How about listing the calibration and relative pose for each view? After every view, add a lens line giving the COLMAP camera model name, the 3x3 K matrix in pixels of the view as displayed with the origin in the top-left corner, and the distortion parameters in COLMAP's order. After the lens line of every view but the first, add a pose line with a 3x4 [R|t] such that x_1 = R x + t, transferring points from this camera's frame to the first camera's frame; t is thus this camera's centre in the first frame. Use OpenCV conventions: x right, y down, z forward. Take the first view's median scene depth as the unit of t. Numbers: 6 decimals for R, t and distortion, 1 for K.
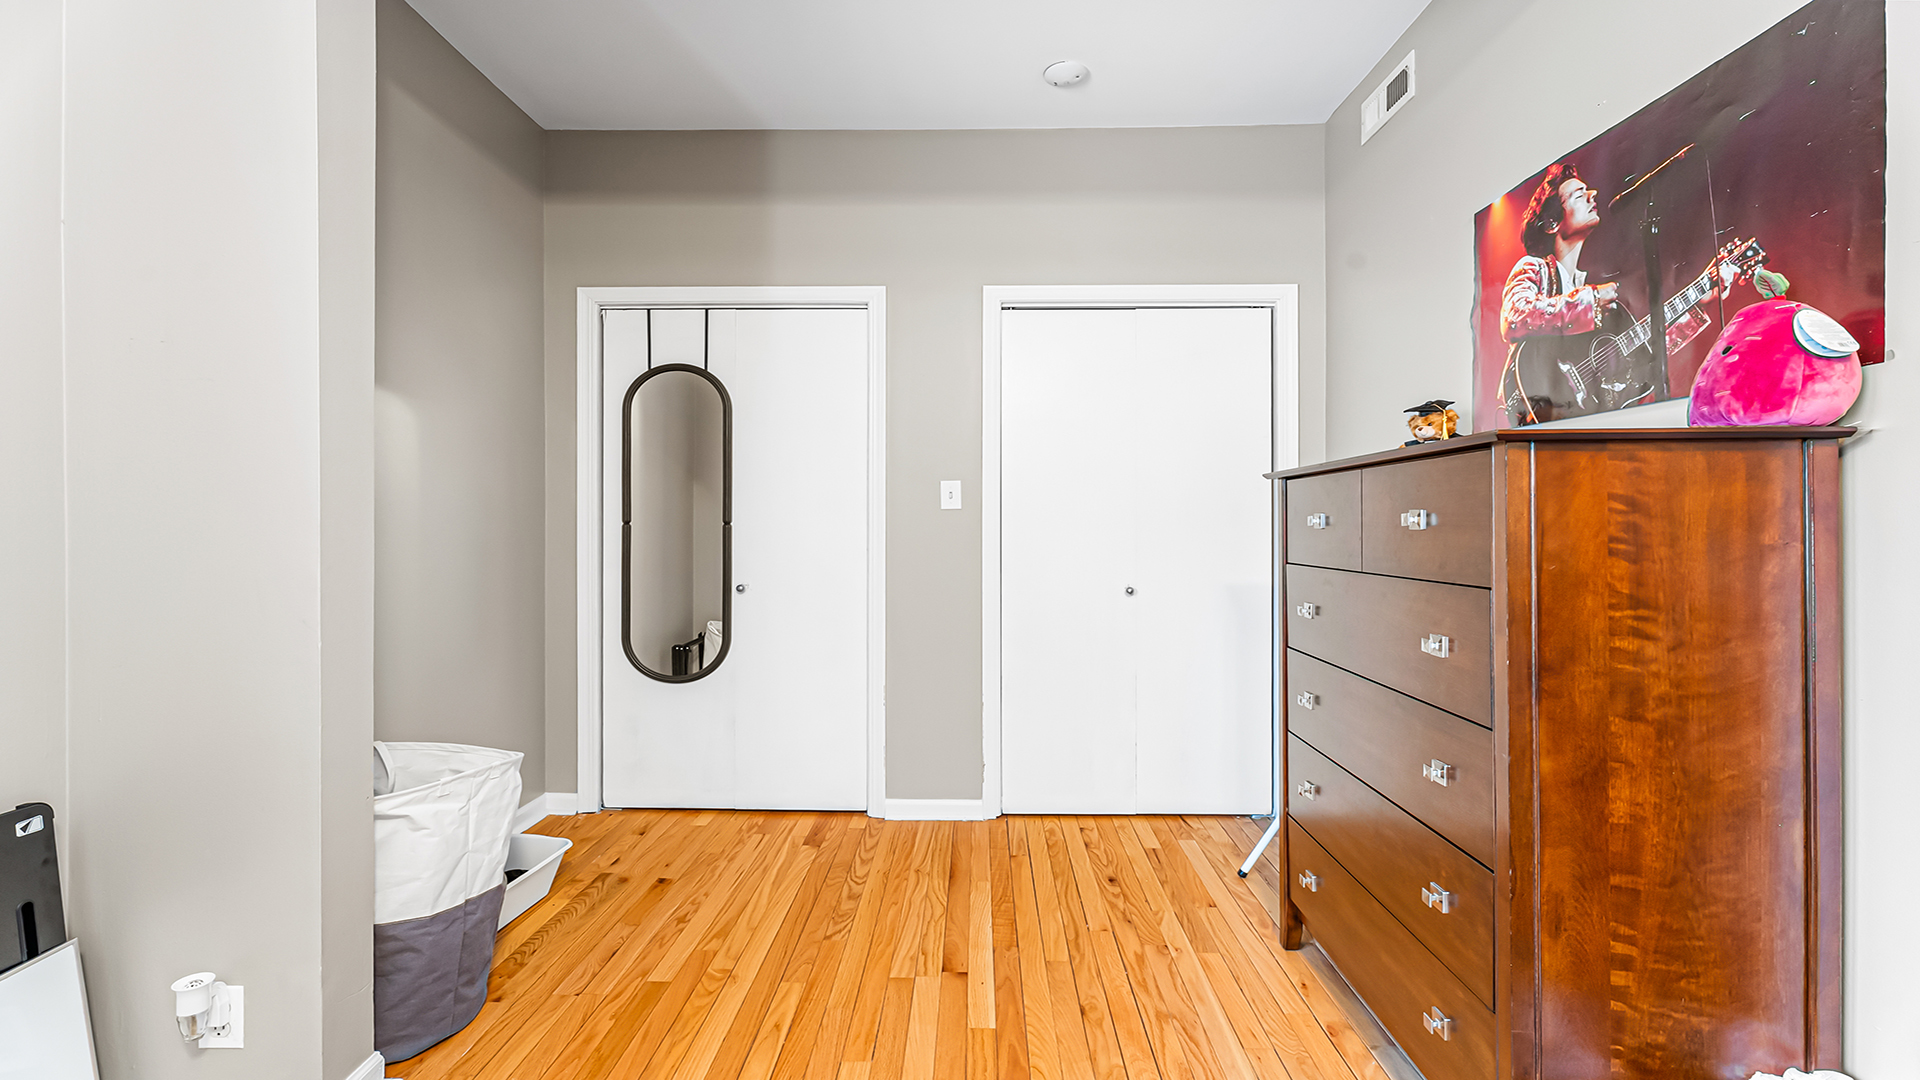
lens RADIAL K [[869.1, 0, 970.8], [0, 869.1, 526.6], [0, 0, 1]] dist [-0.004029, 0.000083]
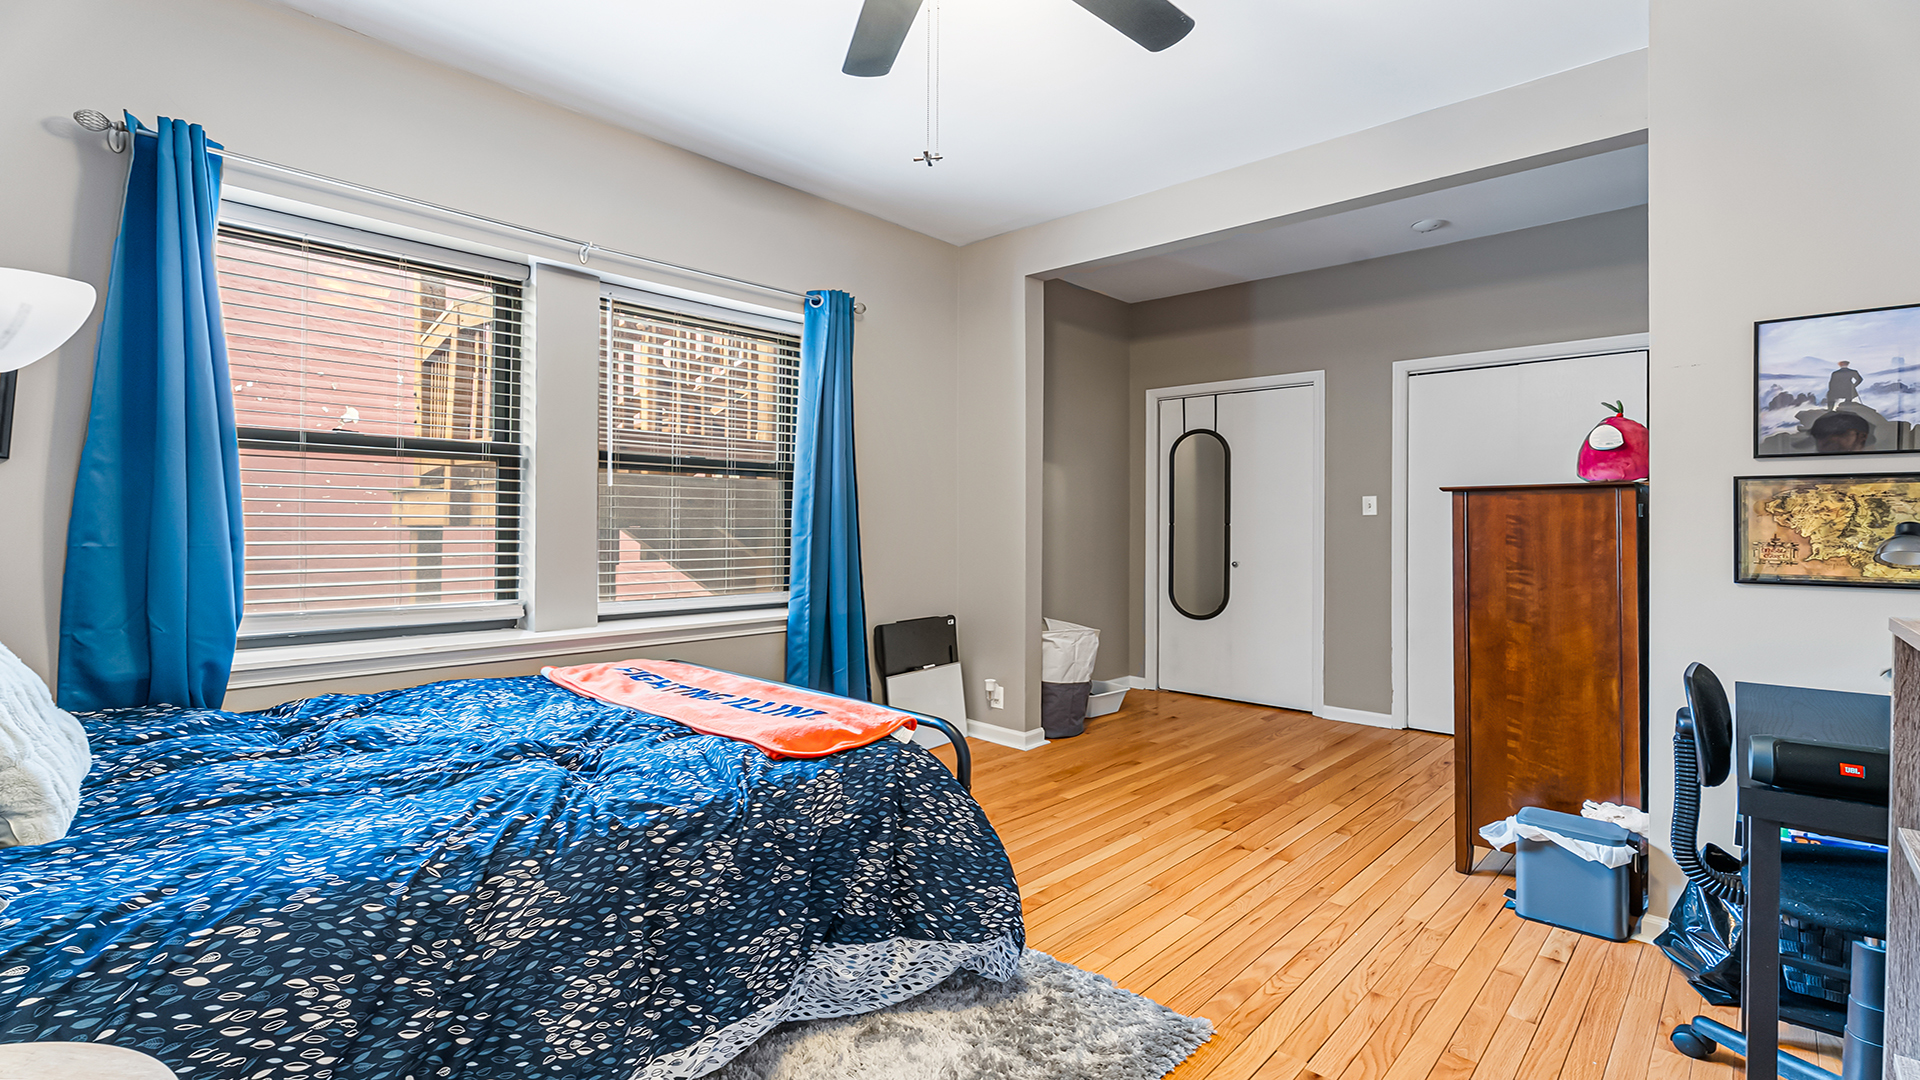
lens RADIAL K [[869.1, 0, 970.8], [0, 869.1, 526.6], [0, 0, 1]] dist [-0.004029, 0.000083]
pose [[0.754934, 0.005942, -0.655774, 1.005204], [-0.003814, 0.999982, 0.004671, -0.012715], [0.655789, -0.001025, 0.754943, -1.297525]]
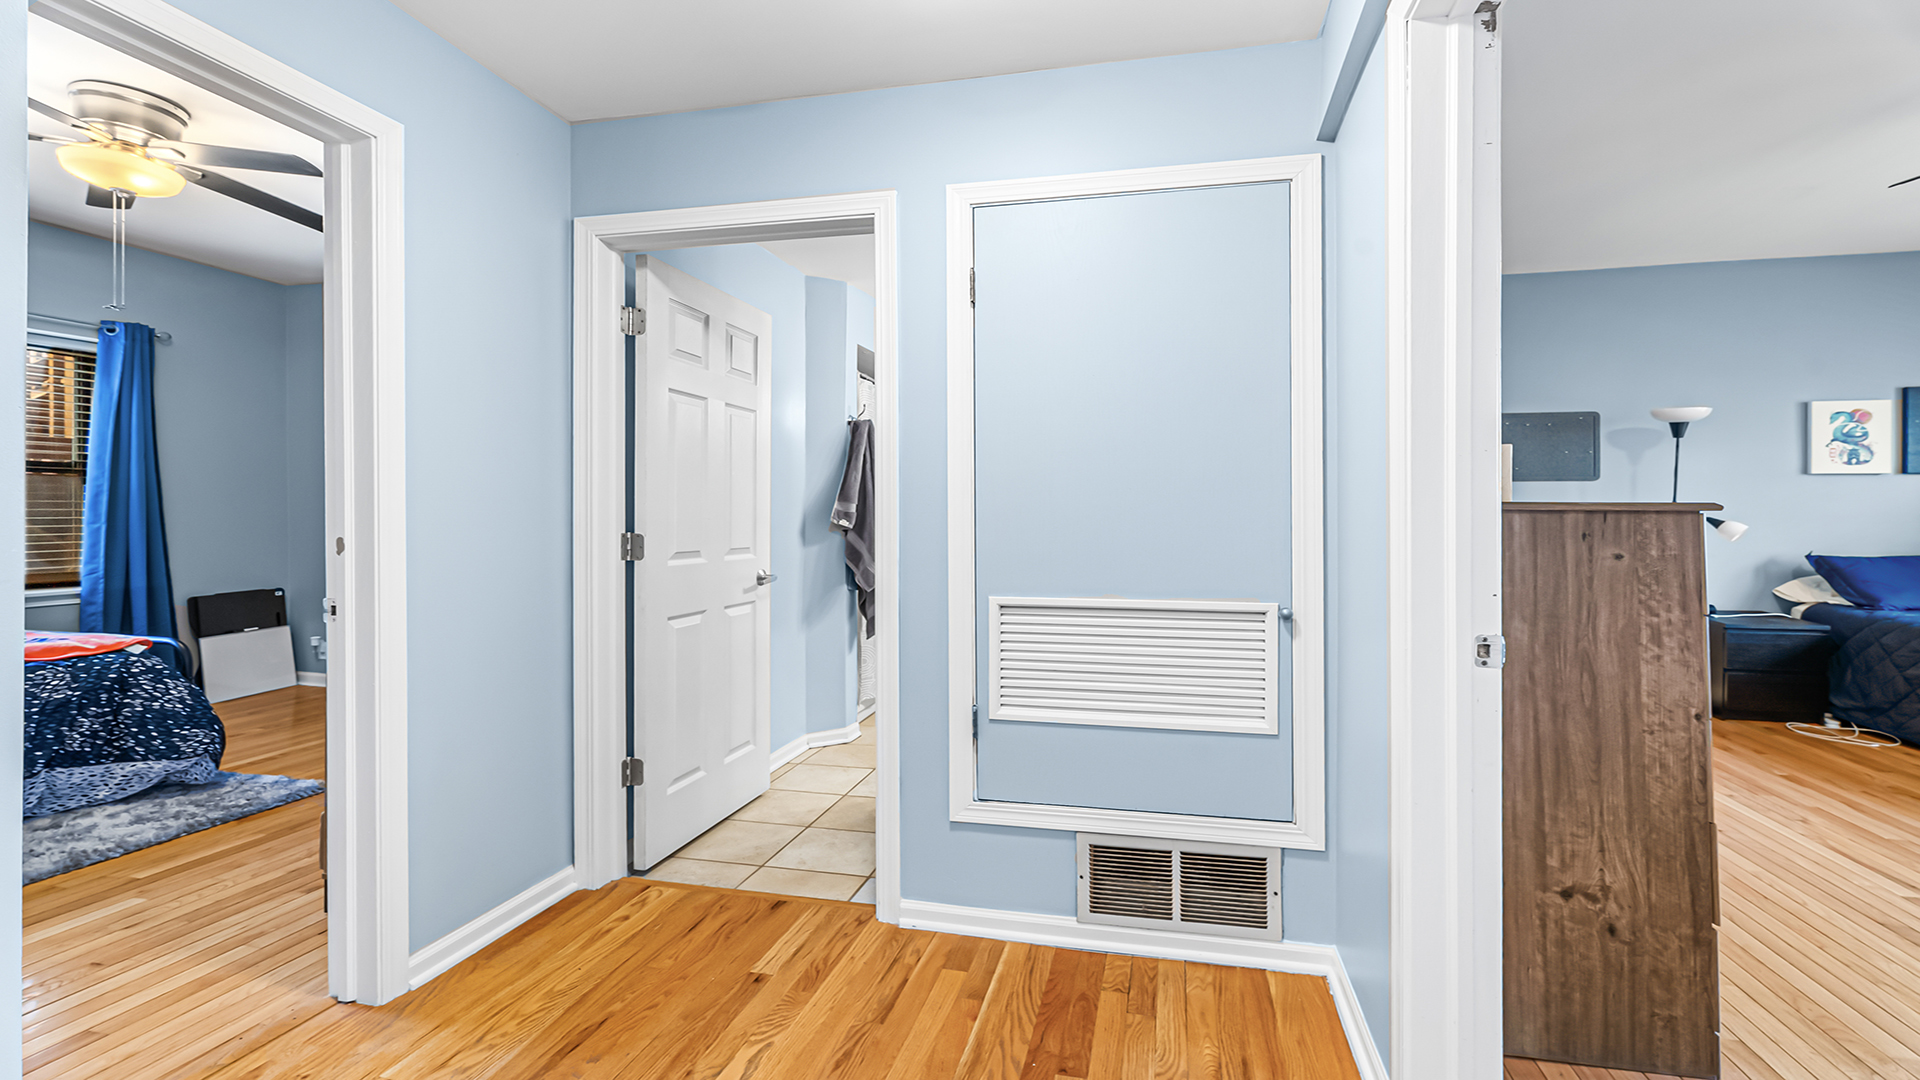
lens RADIAL K [[866.3, 0, 973.7], [0, 866.3, 512.0], [0, 0, 1]] dist [-0.001512, -0.000246]
pose [[0.978114, -0.003902, -0.208035, 2.652913], [0.004208, 0.999991, 0.001028, -0.001390], [0.208029, -0.001881, 0.978121, -2.054083]]
